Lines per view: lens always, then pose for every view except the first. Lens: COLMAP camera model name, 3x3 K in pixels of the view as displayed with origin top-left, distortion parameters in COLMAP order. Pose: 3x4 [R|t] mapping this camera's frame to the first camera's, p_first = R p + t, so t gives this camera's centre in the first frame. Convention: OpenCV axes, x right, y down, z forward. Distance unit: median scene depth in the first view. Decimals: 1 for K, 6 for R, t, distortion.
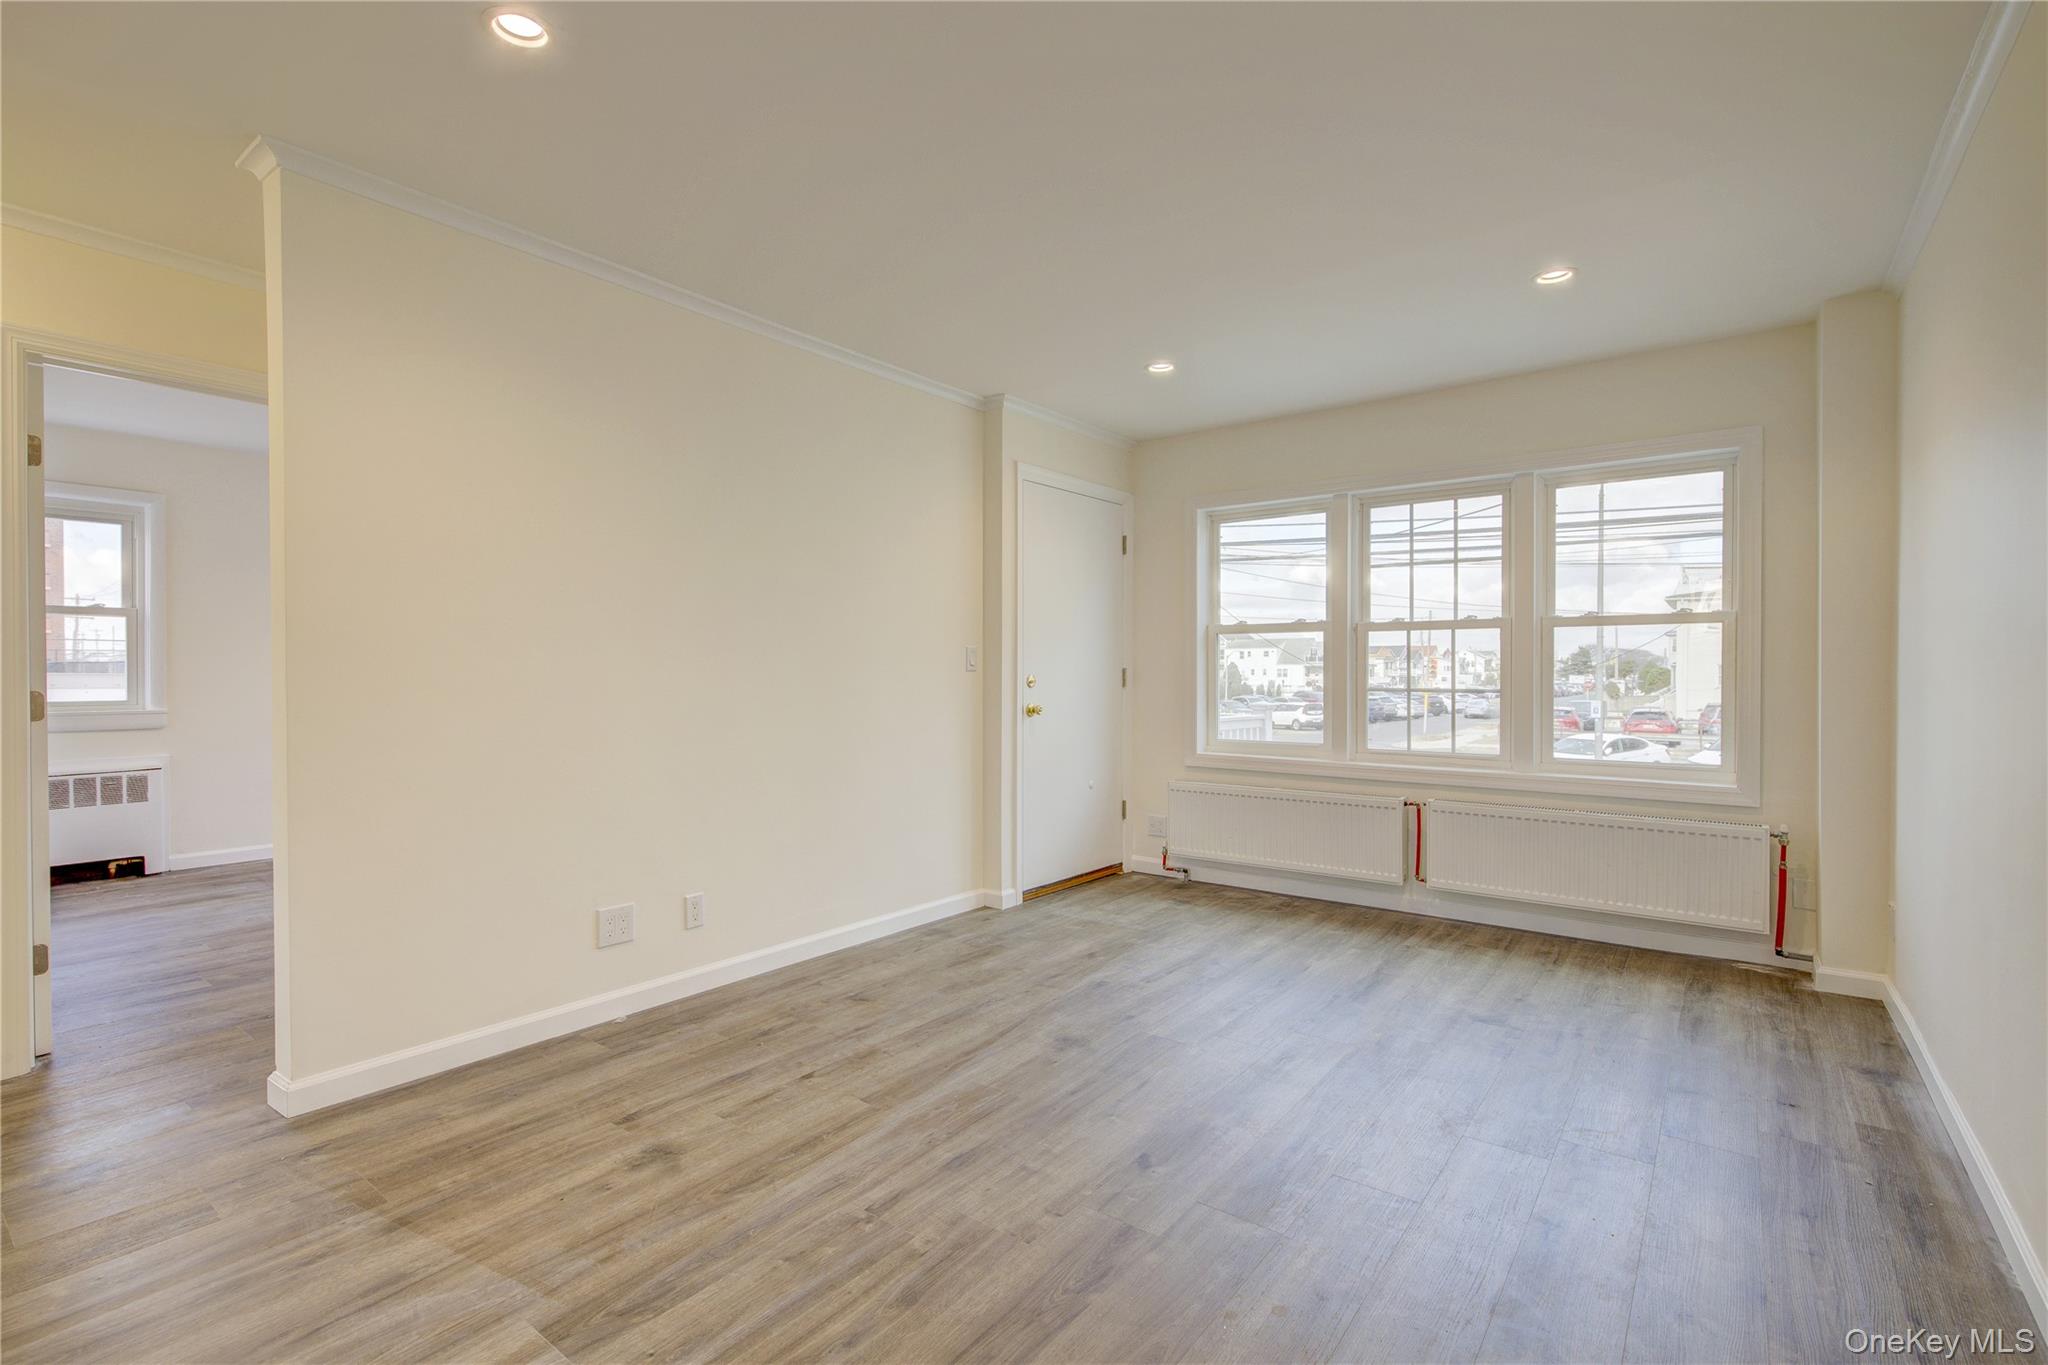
lens RADIAL K [[934.4, 0, 1000.8], [0, 934.4, 681.8], [0, 0, 1]] dist [0.000957, -0.001064]
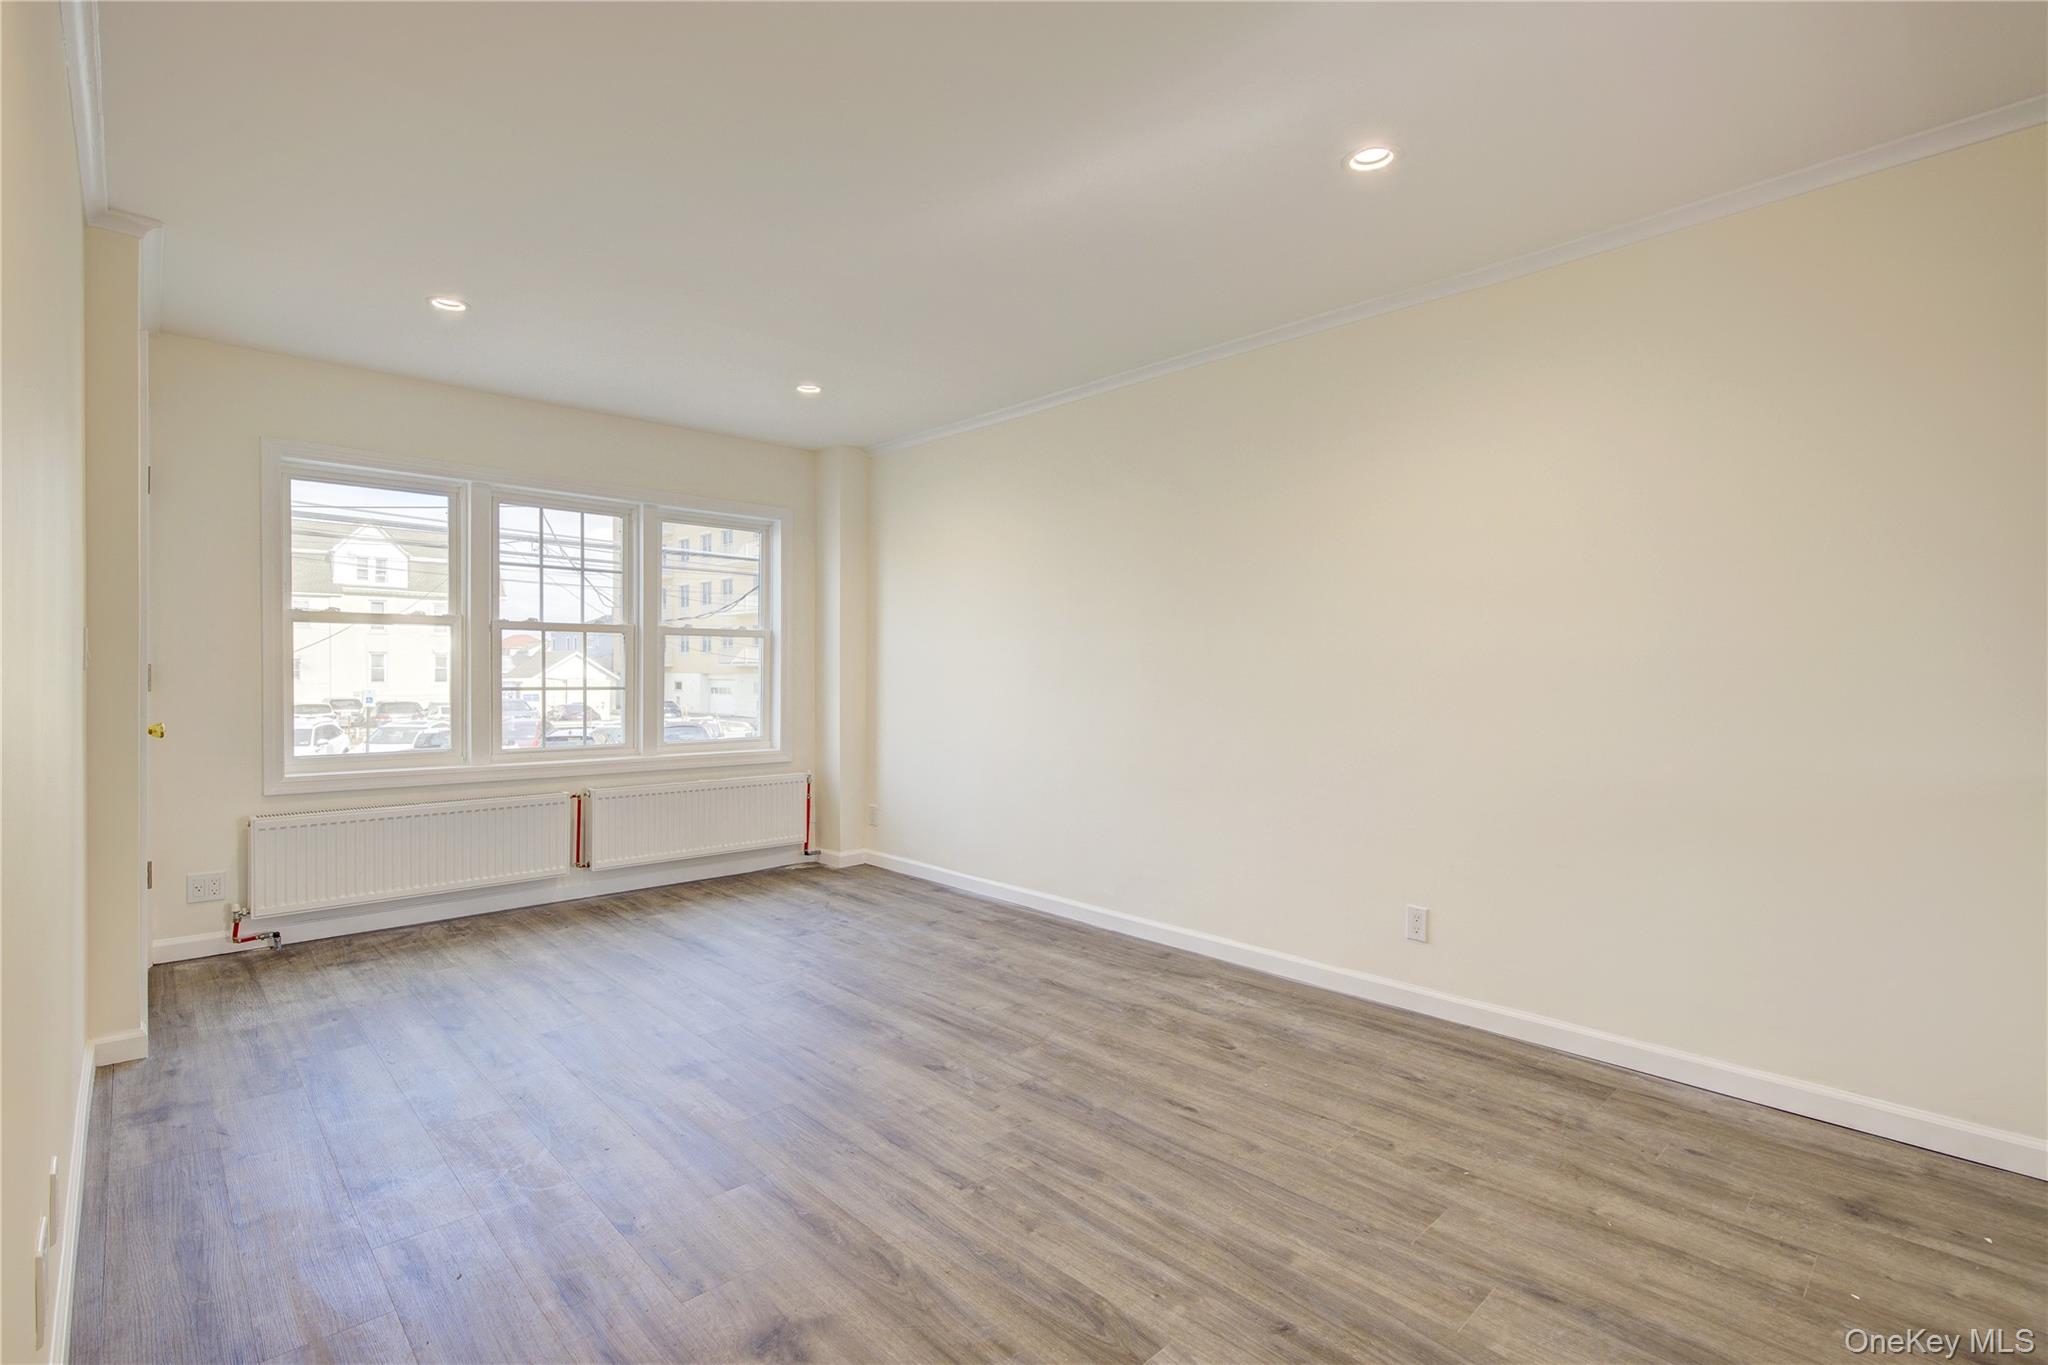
lens RADIAL K [[934.4, 0, 1000.8], [0, 934.4, 681.8], [0, 0, 1]] dist [0.000957, -0.001064]
pose [[0.154403, -0.010322, 0.987954, -0.591035], [0.004109, 0.999943, 0.009805, -0.008021], [-0.987999, 0.002546, 0.154437, 0.400273]]
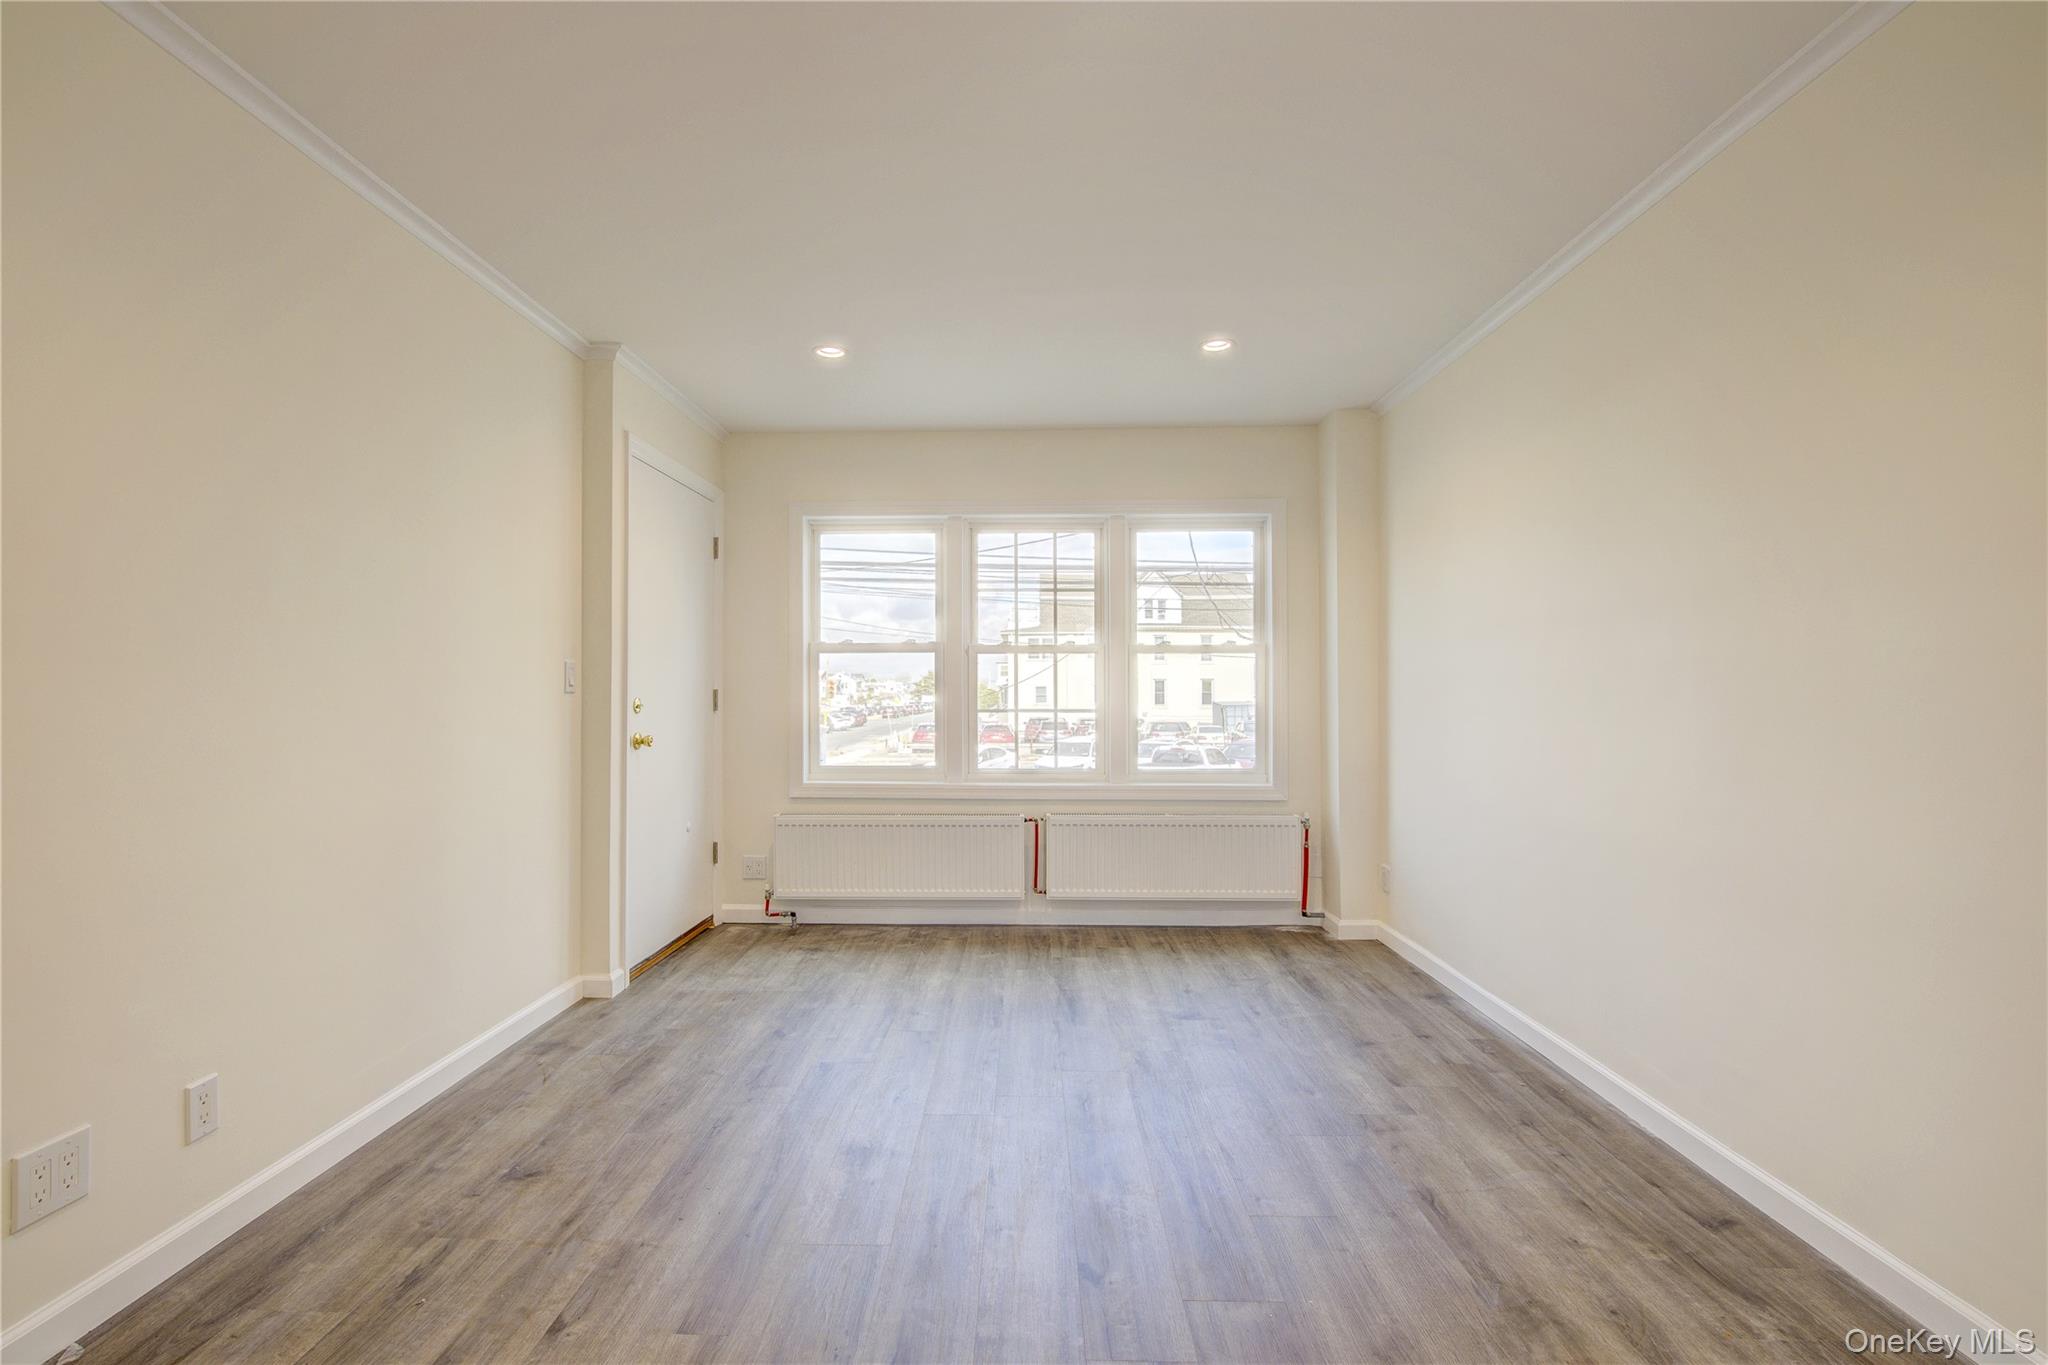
lens RADIAL K [[934.4, 0, 1000.8], [0, 934.4, 681.8], [0, 0, 1]] dist [0.000957, -0.001064]
pose [[0.803827, 0.006126, 0.594831, -0.232532], [0.007143, 0.999775, -0.019949, -0.002911], [-0.594820, 0.020284, 0.803603, 0.199358]]
